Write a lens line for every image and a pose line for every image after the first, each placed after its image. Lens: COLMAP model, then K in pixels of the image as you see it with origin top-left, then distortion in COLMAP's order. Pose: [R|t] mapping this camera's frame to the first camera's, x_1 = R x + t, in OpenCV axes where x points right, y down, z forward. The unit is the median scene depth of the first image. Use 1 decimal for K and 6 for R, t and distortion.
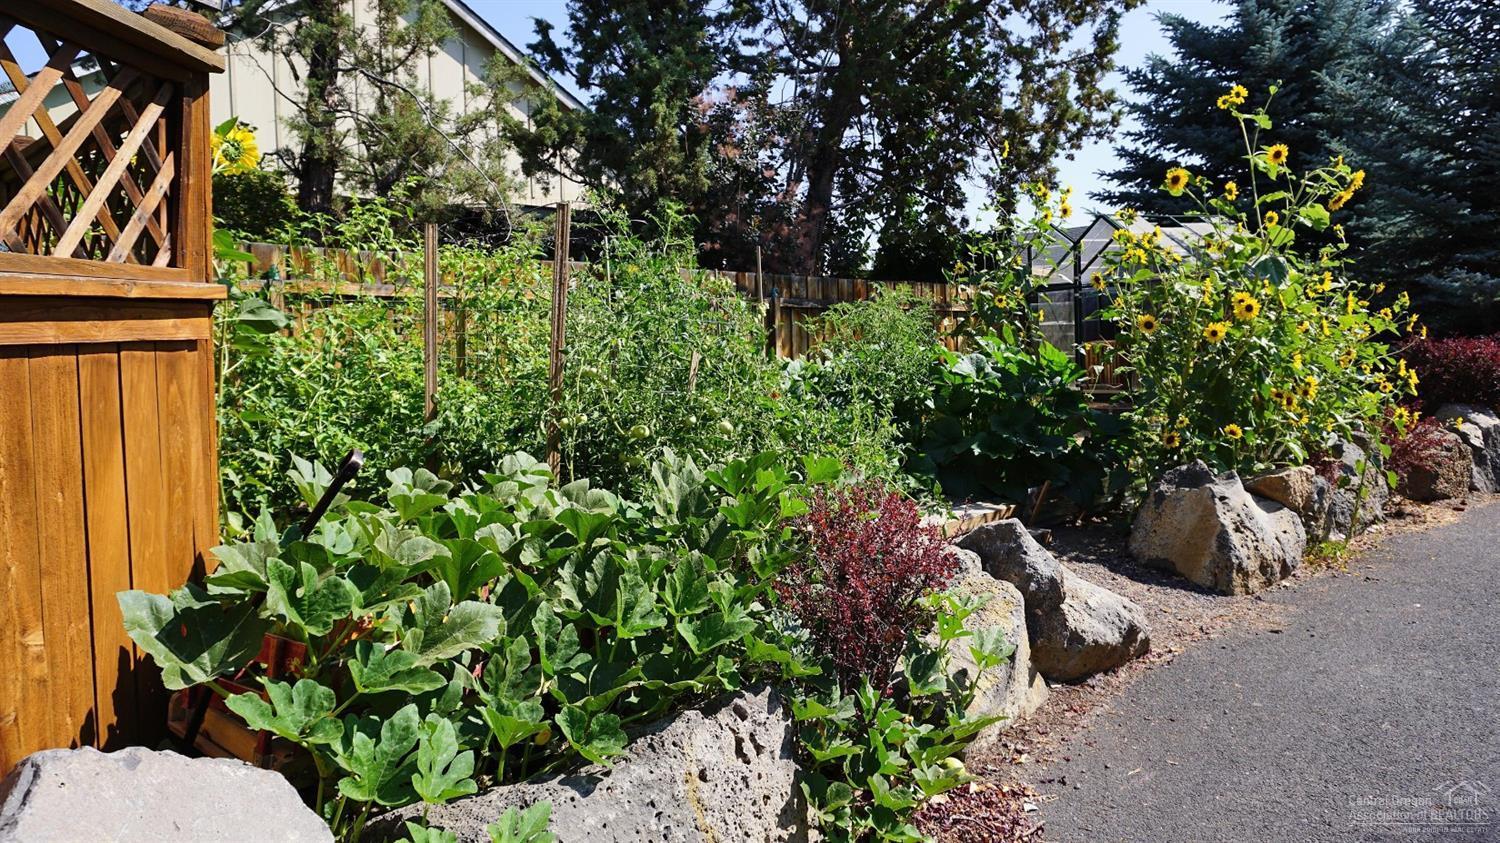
lens RADIAL K [[1086.8, 0, 750.0], [0, 1086.8, 421.5], [0, 0, 1]] dist [0.000869, 0.000302]
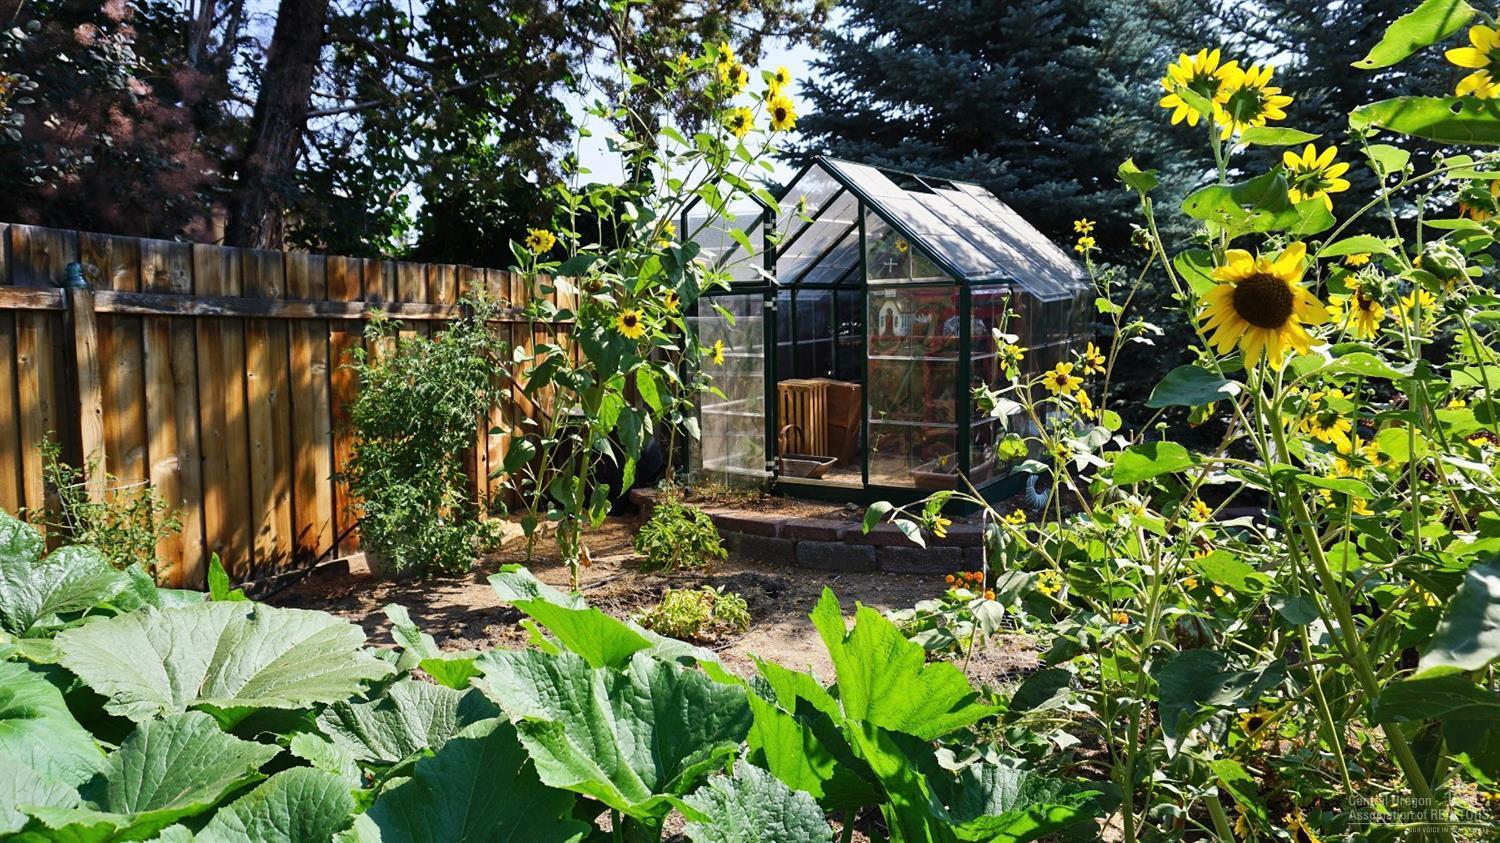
lens RADIAL K [[1055.0, 0, 750.0], [0, 1055.0, 421.5], [0, 0, 1]] dist [-0.003971, -0.000789]
pose [[0.943543, -0.001809, 0.331246, 0.106029], [-0.003159, 0.999890, 0.014460, -0.059551], [-0.331236, -0.014690, 0.943434, 0.458431]]
